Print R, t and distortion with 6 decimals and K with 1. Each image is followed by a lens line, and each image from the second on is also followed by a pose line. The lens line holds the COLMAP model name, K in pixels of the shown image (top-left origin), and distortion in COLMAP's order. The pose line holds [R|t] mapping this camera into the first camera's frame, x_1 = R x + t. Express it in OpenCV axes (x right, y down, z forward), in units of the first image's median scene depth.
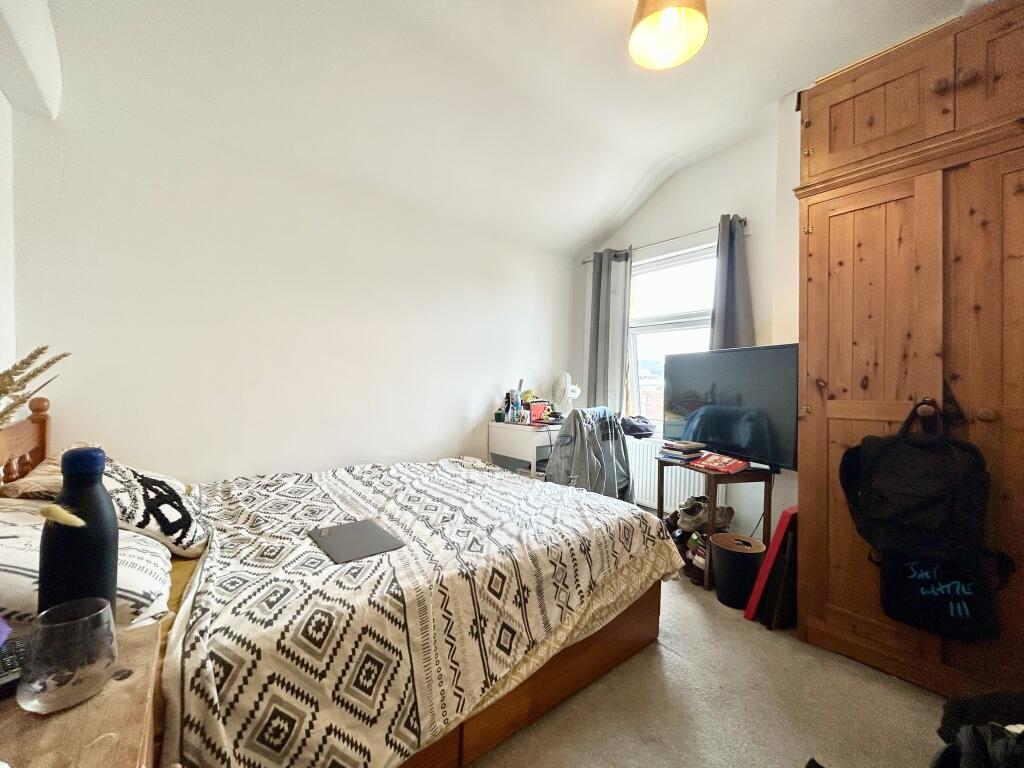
lens RADIAL K [[407.4, 0, 510.8], [0, 407.4, 383.4], [0, 0, 1]] dist [0.001293, 0.000582]
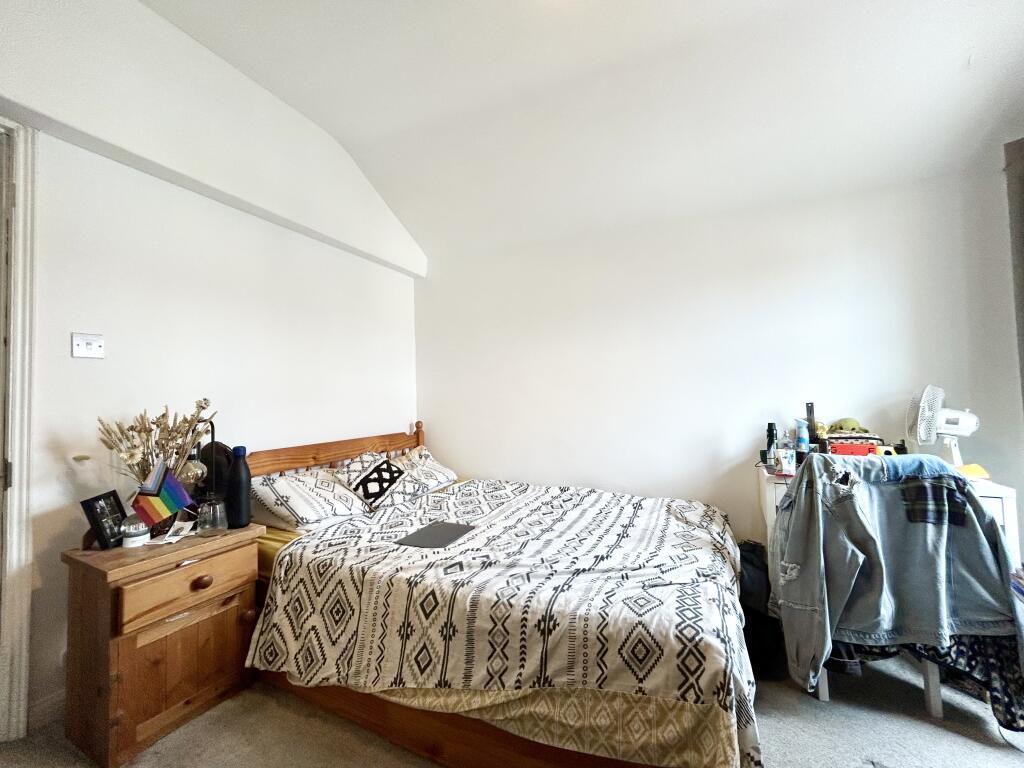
lens RADIAL K [[407.4, 0, 511.4], [0, 407.4, 383.6], [0, 0, 1]] dist [0.001293, 0.000582]
pose [[0.448037, -0.059172, -0.892055, 1.055598], [0.018579, 0.998208, -0.056882, -0.032645], [0.893822, 0.008912, 0.448333, 0.690064]]
